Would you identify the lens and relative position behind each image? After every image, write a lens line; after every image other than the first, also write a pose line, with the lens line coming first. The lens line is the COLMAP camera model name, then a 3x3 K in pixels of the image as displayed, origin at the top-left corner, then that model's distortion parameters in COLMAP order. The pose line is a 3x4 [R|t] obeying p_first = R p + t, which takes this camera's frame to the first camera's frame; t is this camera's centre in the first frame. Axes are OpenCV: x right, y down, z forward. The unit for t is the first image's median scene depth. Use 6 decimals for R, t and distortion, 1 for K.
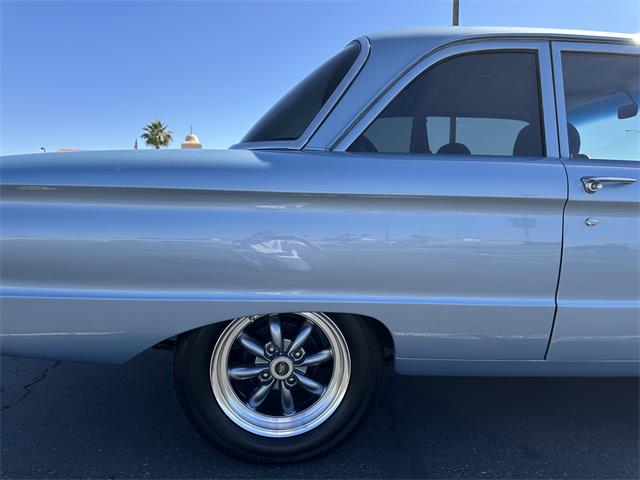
lens RADIAL K [[447.4, 0, 319.7], [0, 447.4, 238.1], [0, 0, 1]] dist [0.002272, -0.018448]
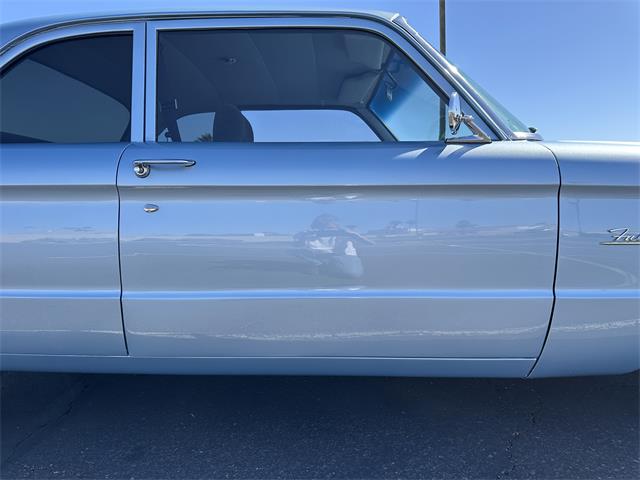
lens RADIAL K [[470.1, 0, 335.6], [0, 470.1, 221.0], [0, 0, 1]] dist [-0.004576, 0.006335]
pose [[0.994987, -0.029678, -0.095497, 0.990966], [0.027494, 0.999331, -0.024103, 0.023053], [0.096149, 0.021357, 0.995138, 0.042251]]
